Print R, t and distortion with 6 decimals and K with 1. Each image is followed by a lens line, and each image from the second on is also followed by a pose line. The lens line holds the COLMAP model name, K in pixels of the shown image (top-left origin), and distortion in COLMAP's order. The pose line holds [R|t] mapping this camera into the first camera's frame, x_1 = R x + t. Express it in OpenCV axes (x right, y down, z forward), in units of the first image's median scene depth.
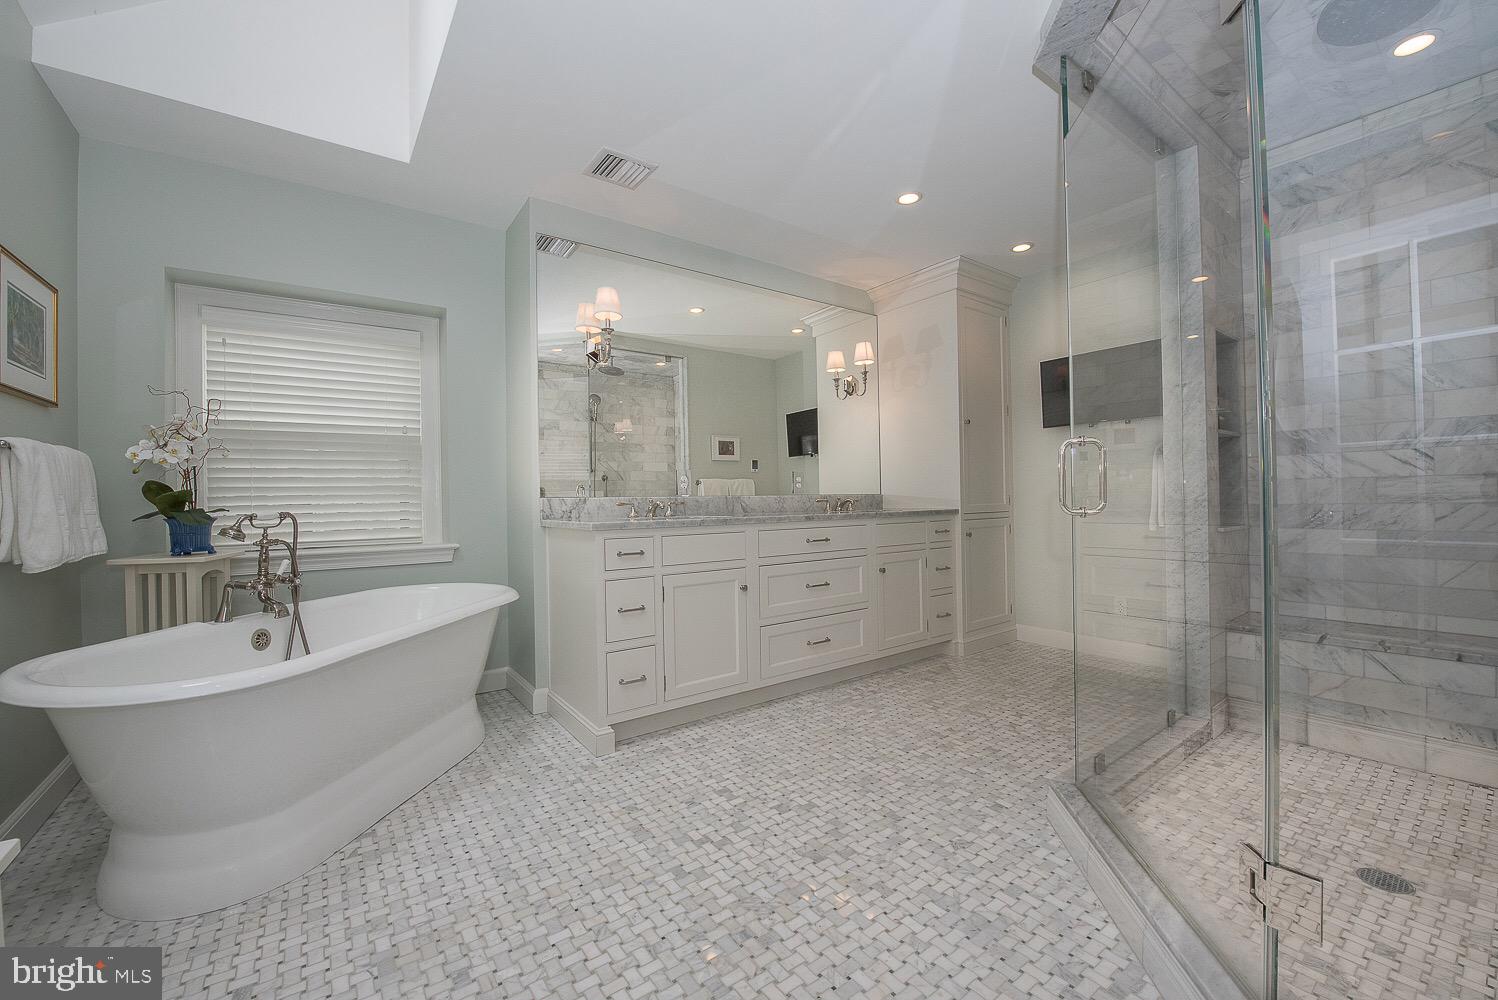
lens RADIAL K [[595.4, 0, 745.8], [0, 595.4, 496.6], [0, 0, 1]] dist [-0.016396, -0.001048]
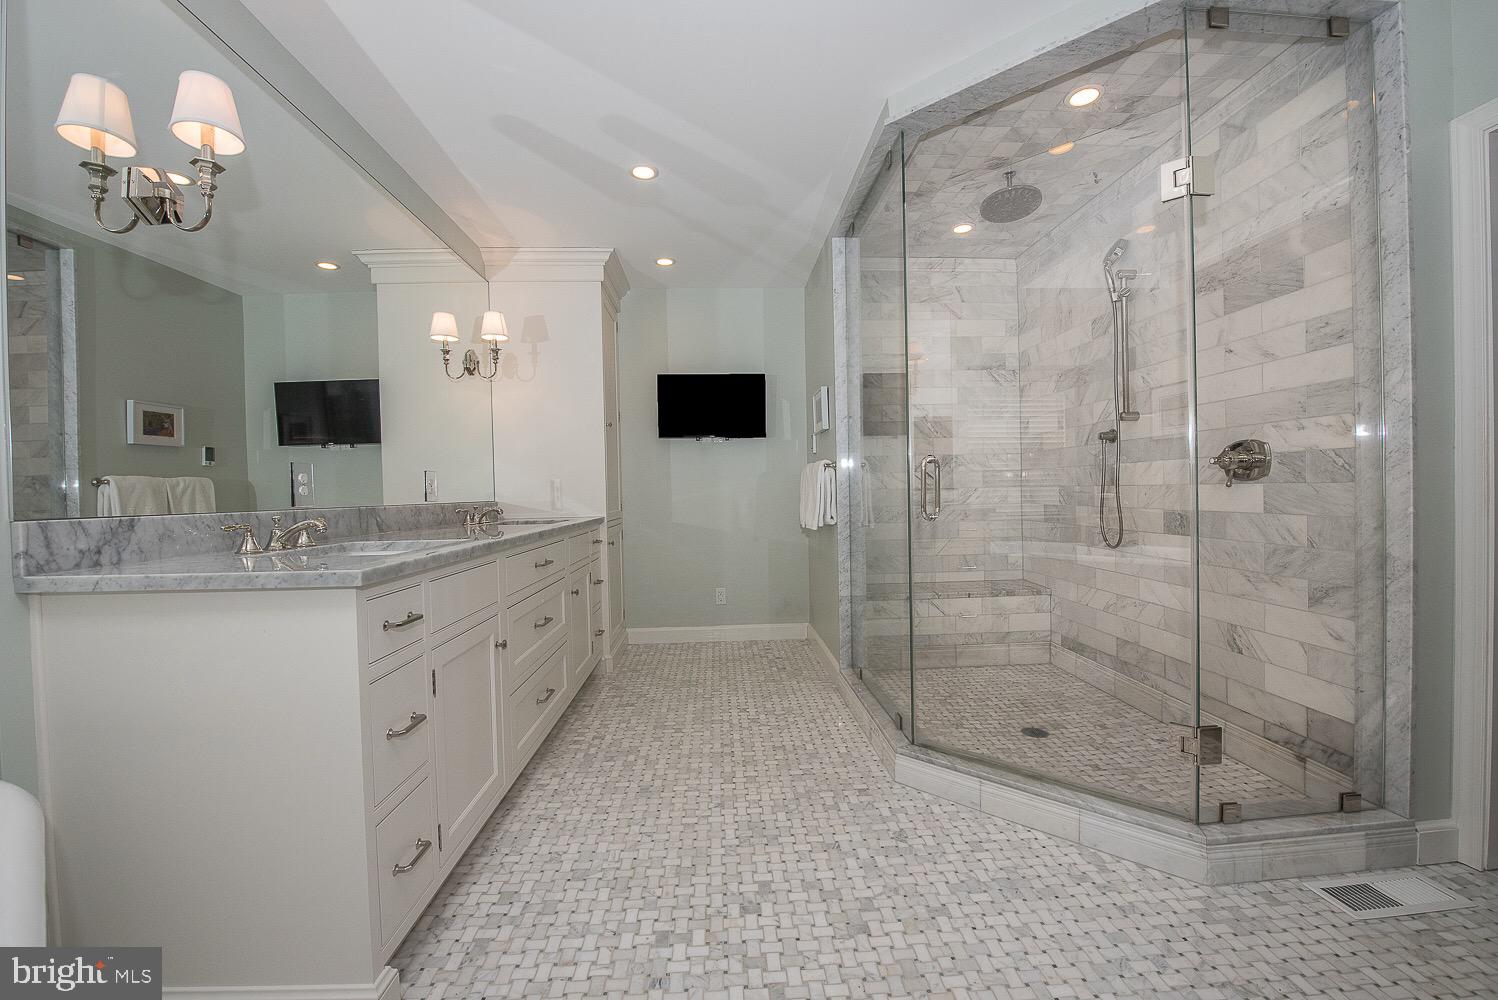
lens RADIAL K [[595.4, 0, 749.4], [0, 595.4, 497.4], [0, 0, 1]] dist [-0.016396, -0.001048]
pose [[0.544239, -0.002524, 0.838926, -0.416701], [0.006183, 0.999980, -0.001002, -0.009797], [-0.838907, 0.005733, 0.544244, 0.405856]]
